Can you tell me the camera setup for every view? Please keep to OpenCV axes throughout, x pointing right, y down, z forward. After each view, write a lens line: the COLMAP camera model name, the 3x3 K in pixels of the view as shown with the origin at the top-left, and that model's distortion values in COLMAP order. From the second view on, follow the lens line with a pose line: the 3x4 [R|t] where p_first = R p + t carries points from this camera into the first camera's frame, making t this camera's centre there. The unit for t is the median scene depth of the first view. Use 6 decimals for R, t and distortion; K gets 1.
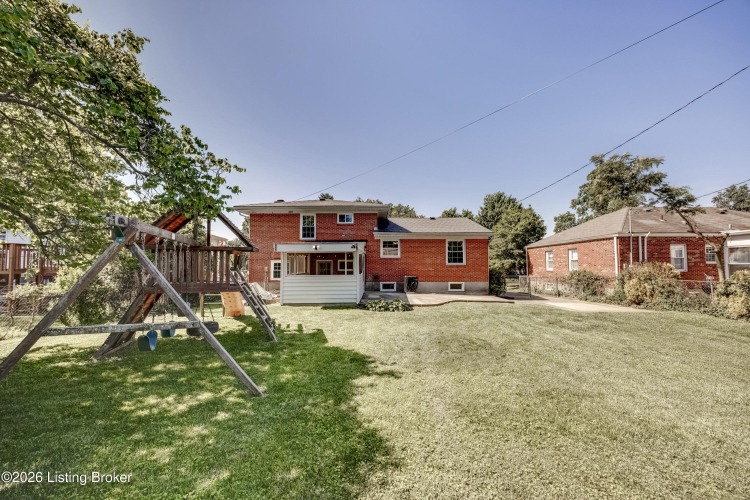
lens RADIAL K [[286.9, 0, 376.4], [0, 286.9, 251.9], [0, 0, 1]] dist [-0.000785, -0.000010]
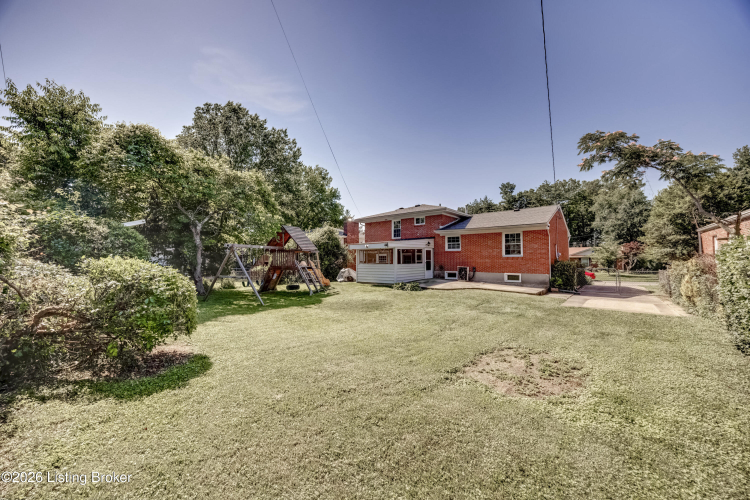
lens RADIAL K [[282.3, 0, 378.6], [0, 282.3, 250.9], [0, 0, 1]] dist [0.000175, 0.000048]
pose [[0.759979, -0.018053, -0.649697, 0.568542], [0.035025, 0.999299, 0.013204, -0.005325], [0.649003, -0.032790, 0.760079, -0.078062]]
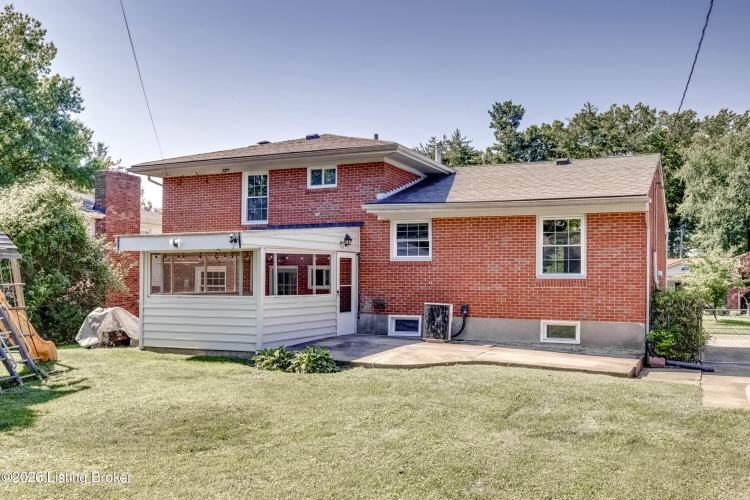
lens RADIAL K [[718.7, 0, 378.0], [0, 718.7, 281.3], [0, 0, 1]] dist [0.000044, 0.008351]
pose [[0.902496, 0.009414, -0.430596, 0.478774], [0.012510, 0.998766, 0.048056, -0.002311], [0.430517, -0.048757, 0.901265, -0.018998]]
